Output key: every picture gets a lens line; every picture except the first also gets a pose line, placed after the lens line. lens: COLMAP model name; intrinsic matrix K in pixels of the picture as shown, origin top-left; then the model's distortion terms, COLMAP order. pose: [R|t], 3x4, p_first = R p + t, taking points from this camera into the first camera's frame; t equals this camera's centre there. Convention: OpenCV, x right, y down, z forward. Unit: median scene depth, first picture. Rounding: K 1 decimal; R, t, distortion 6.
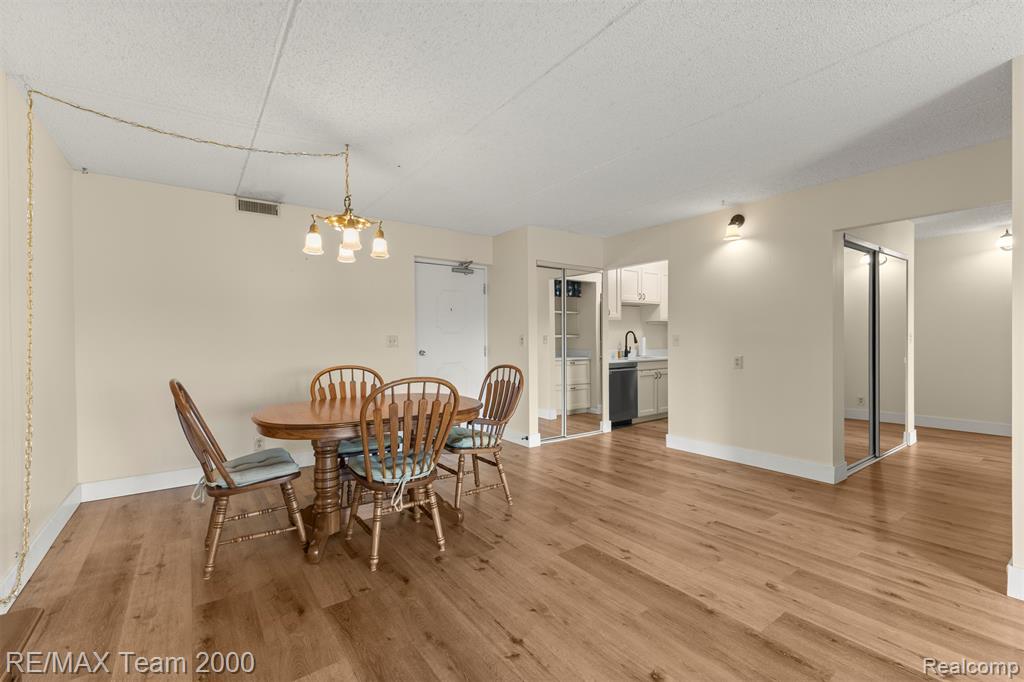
lens RADIAL K [[443.7, 0, 513.1], [0, 443.7, 344.5], [0, 0, 1]] dist [0.008537, -0.000163]
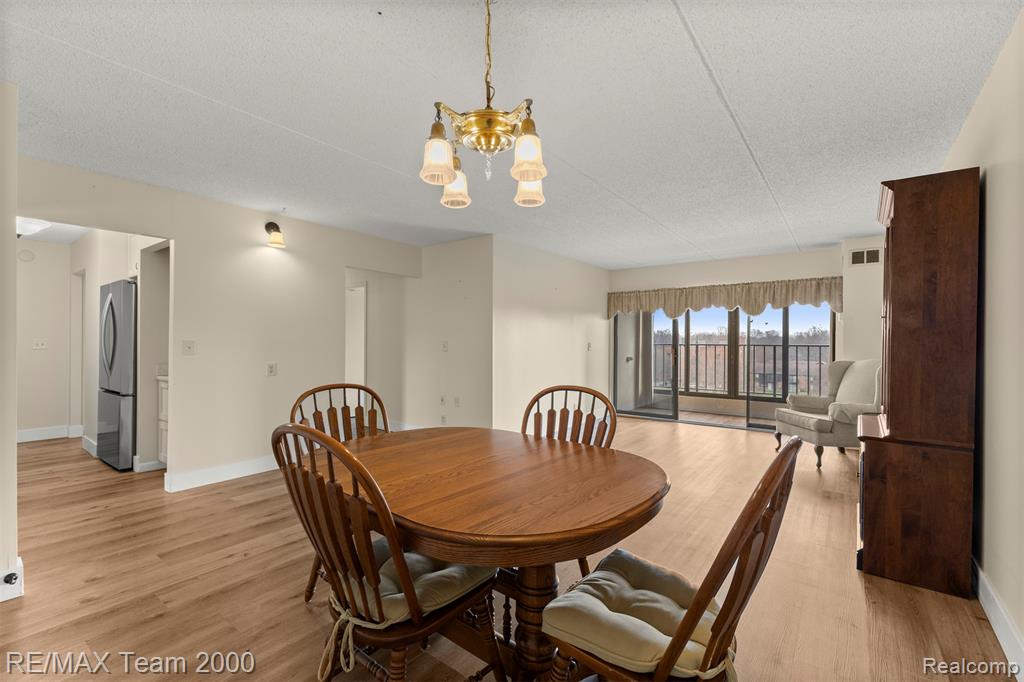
lens RADIAL K [[443.7, 0, 513.1], [0, 443.7, 344.5], [0, 0, 1]] dist [0.008537, -0.000163]
pose [[-0.288524, 0.002647, 0.957469, -0.830058], [0.009121, 0.999958, -0.000016, -0.015542], [-0.957429, 0.008729, -0.288536, 1.044080]]
